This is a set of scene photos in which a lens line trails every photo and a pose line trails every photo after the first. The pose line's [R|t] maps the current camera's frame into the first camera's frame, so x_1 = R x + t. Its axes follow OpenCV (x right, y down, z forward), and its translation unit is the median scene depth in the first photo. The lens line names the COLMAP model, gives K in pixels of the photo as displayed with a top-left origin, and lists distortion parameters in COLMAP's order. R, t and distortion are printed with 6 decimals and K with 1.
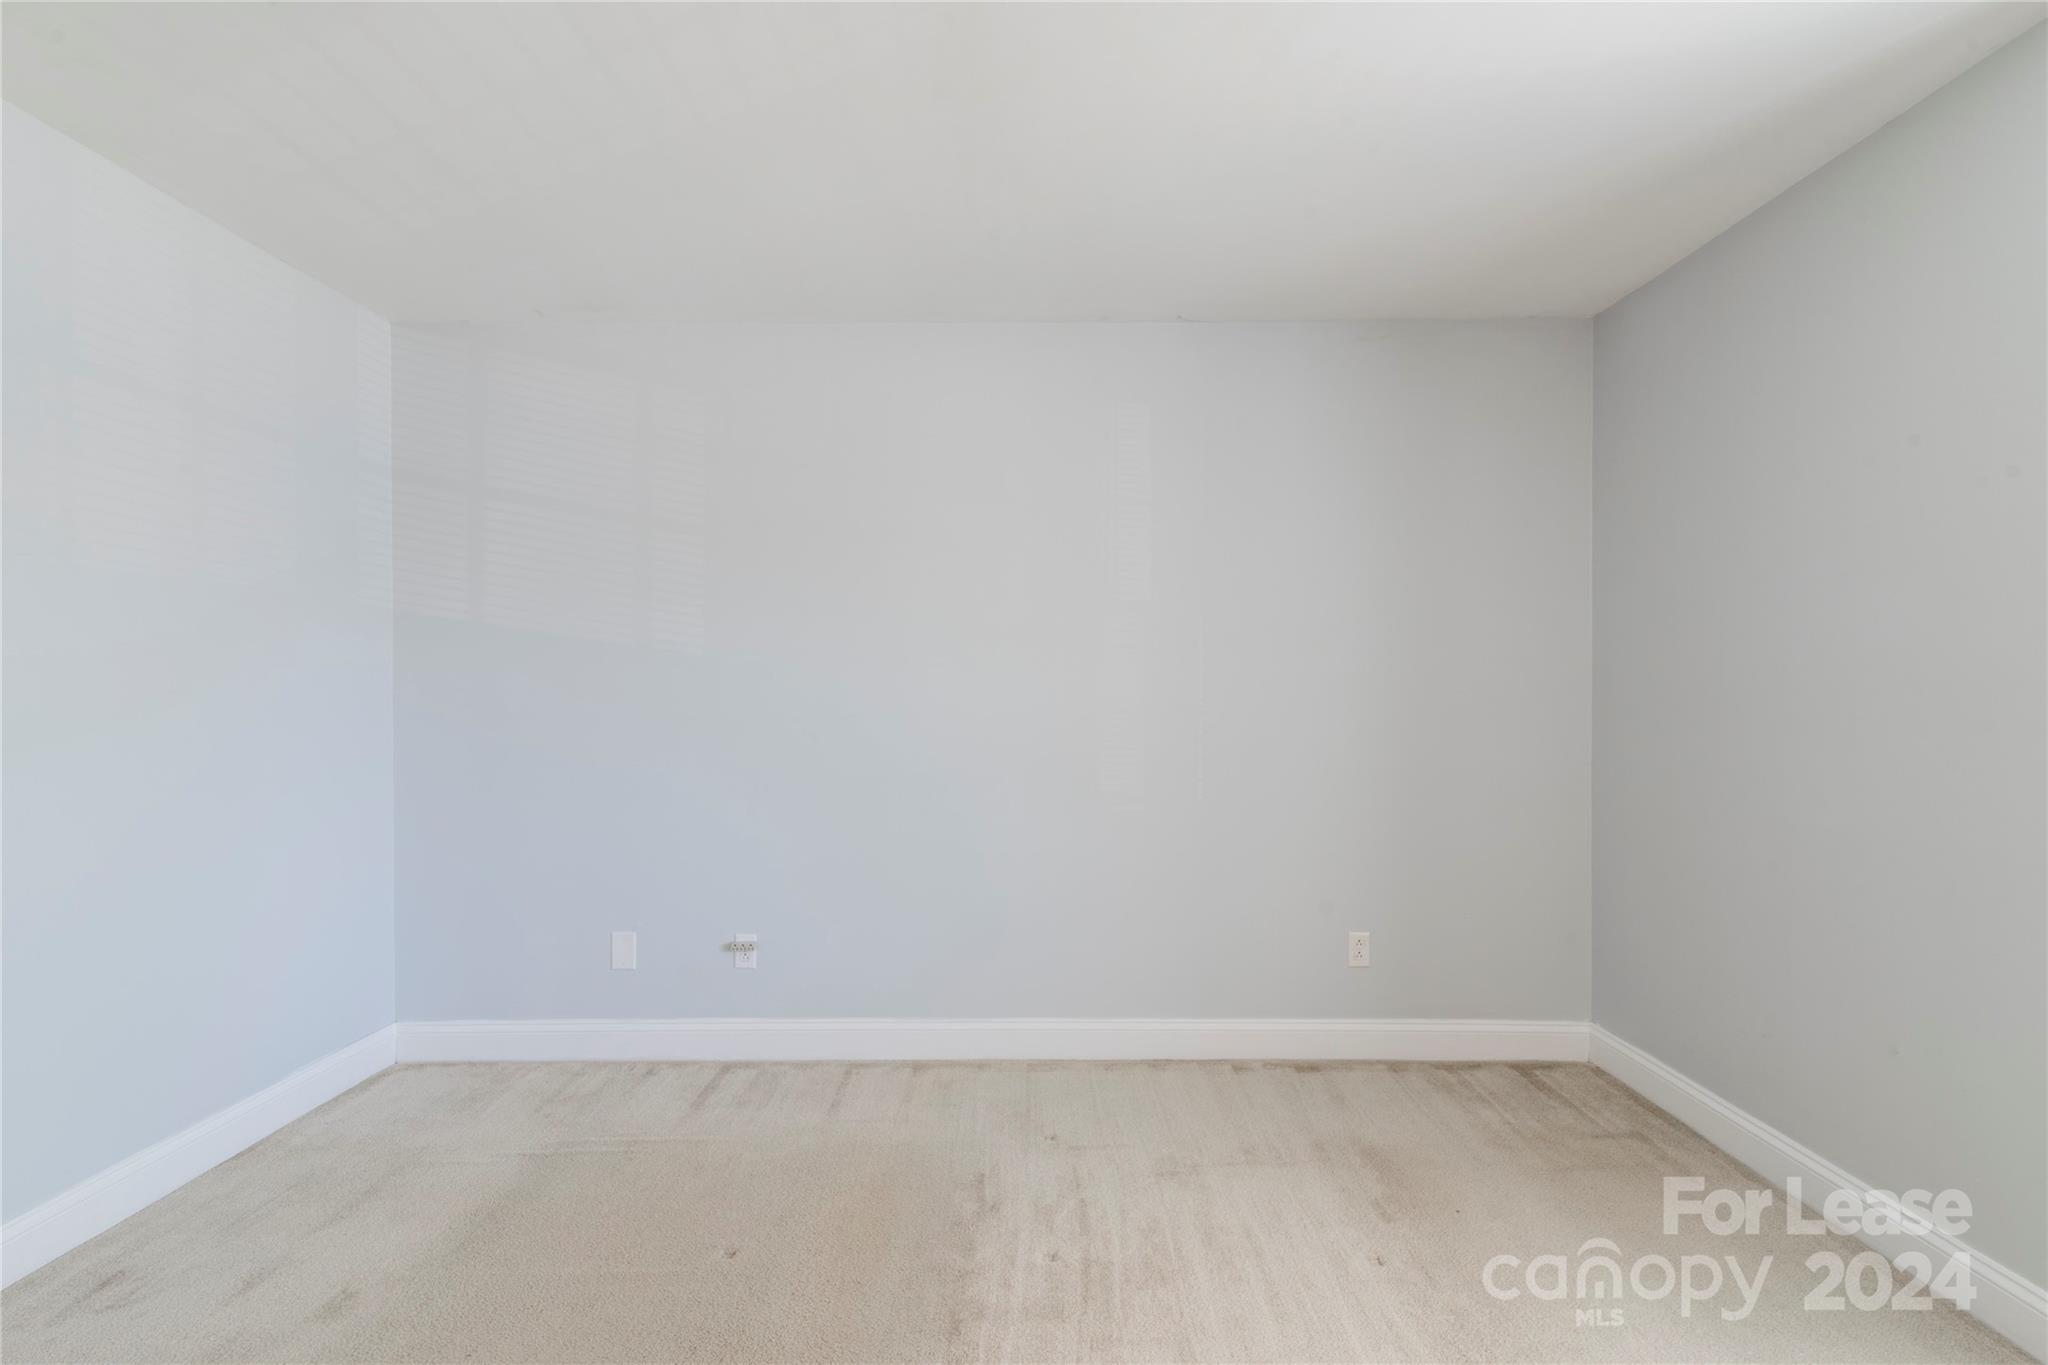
lens RADIAL K [[956.1, 0, 1031.8], [0, 956.1, 685.0], [0, 0, 1]] dist [0.014016, -0.001684]
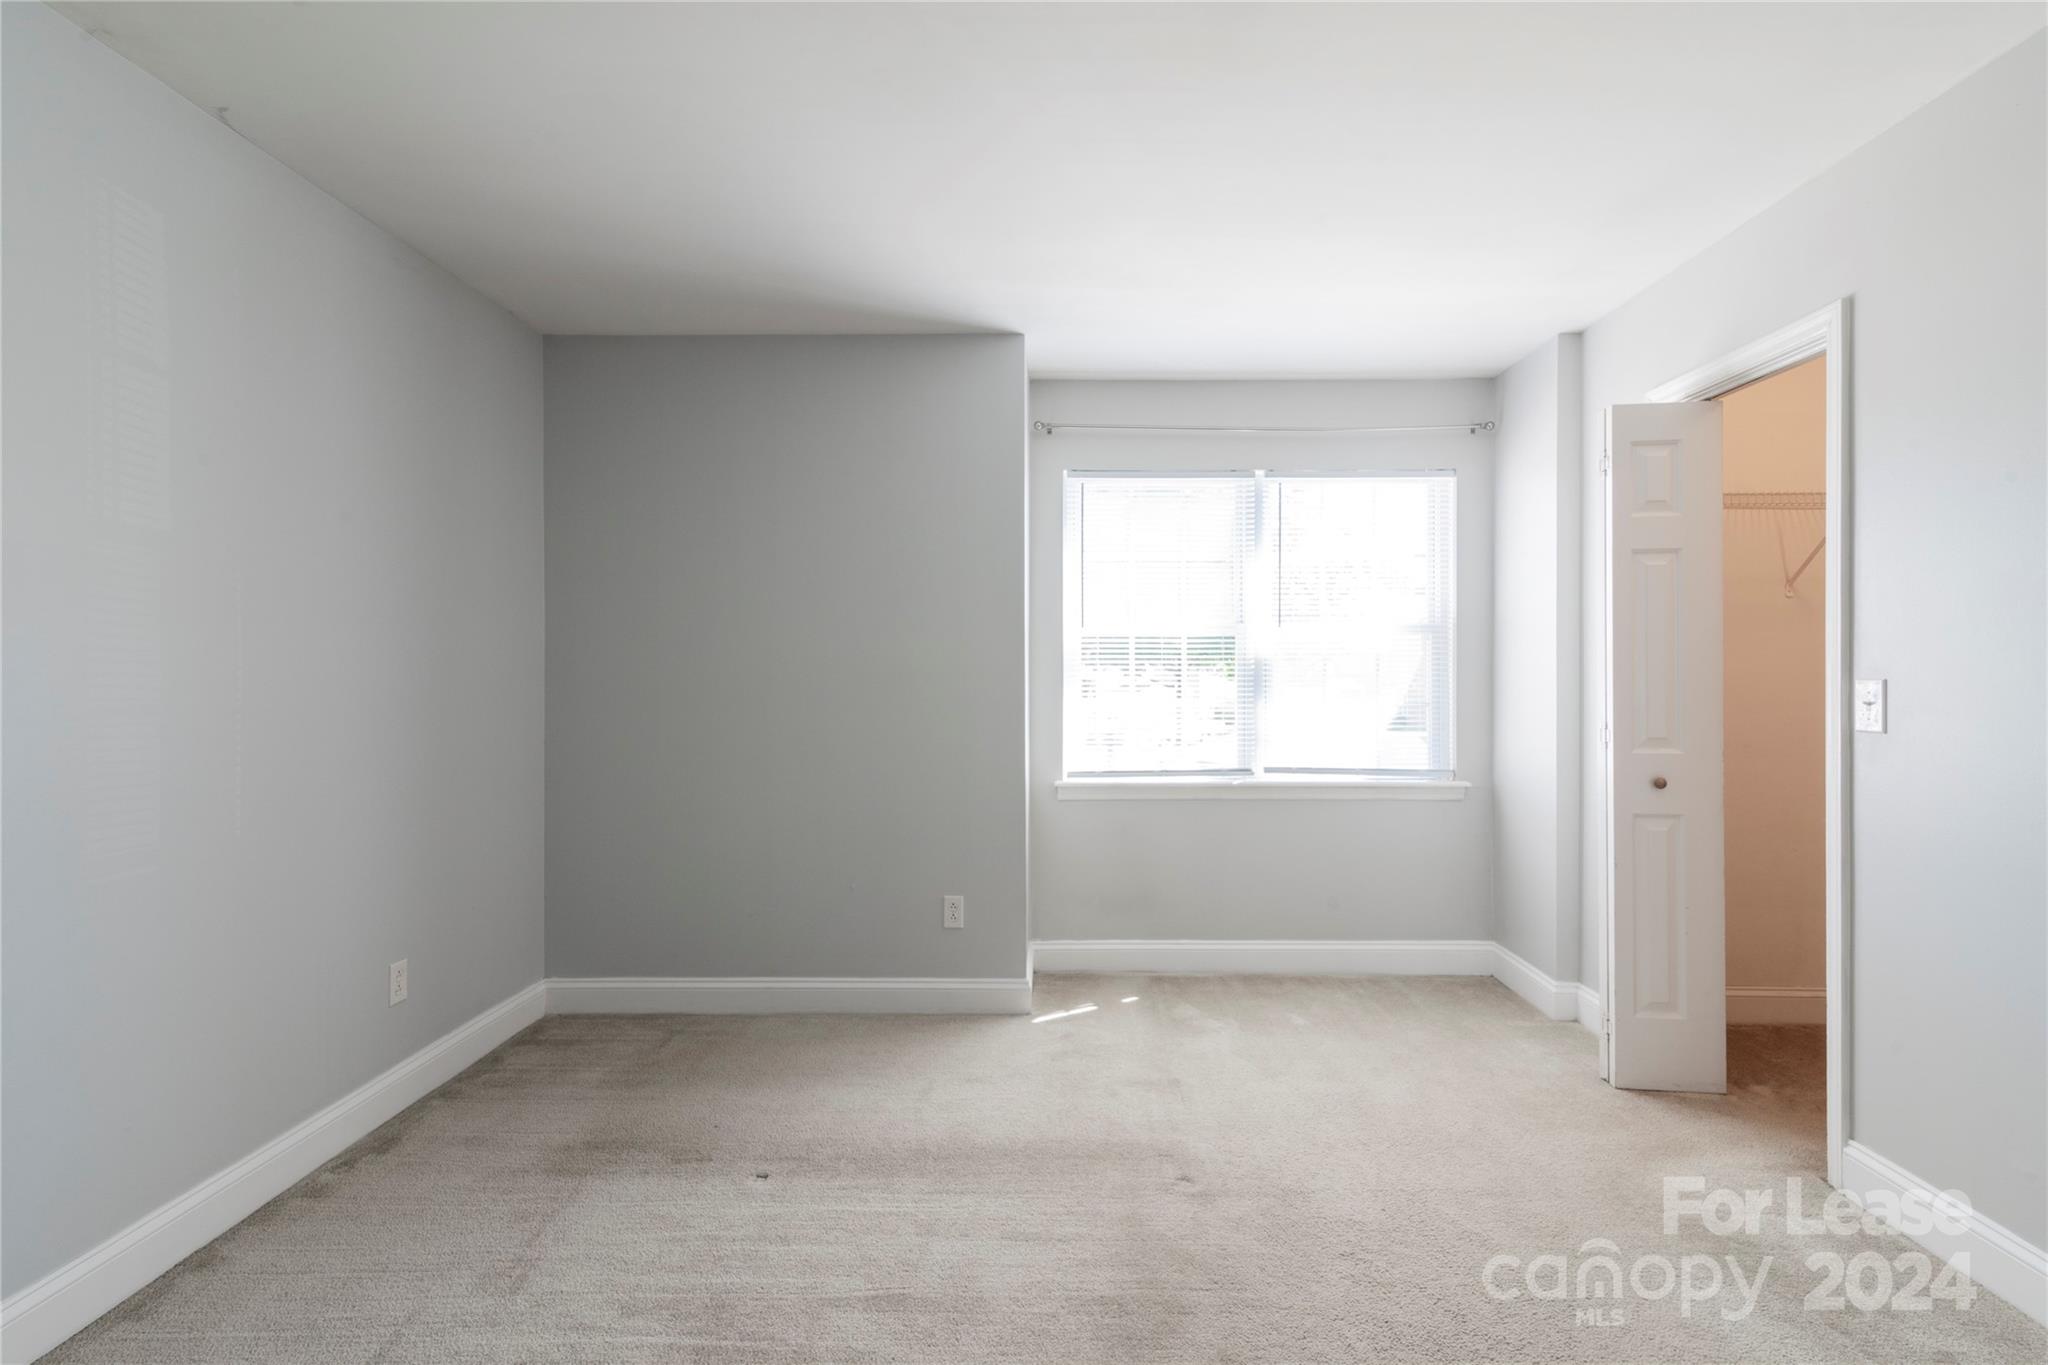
lens RADIAL K [[956.1, 0, 1022.6], [0, 956.1, 670.9], [0, 0, 1]] dist [0.014016, -0.001684]
pose [[0.024487, 0.000476, 0.999700, -0.509652], [-0.000461, 1.000000, -0.000465, 0.001549], [-0.999700, -0.000450, 0.024488, 0.442378]]
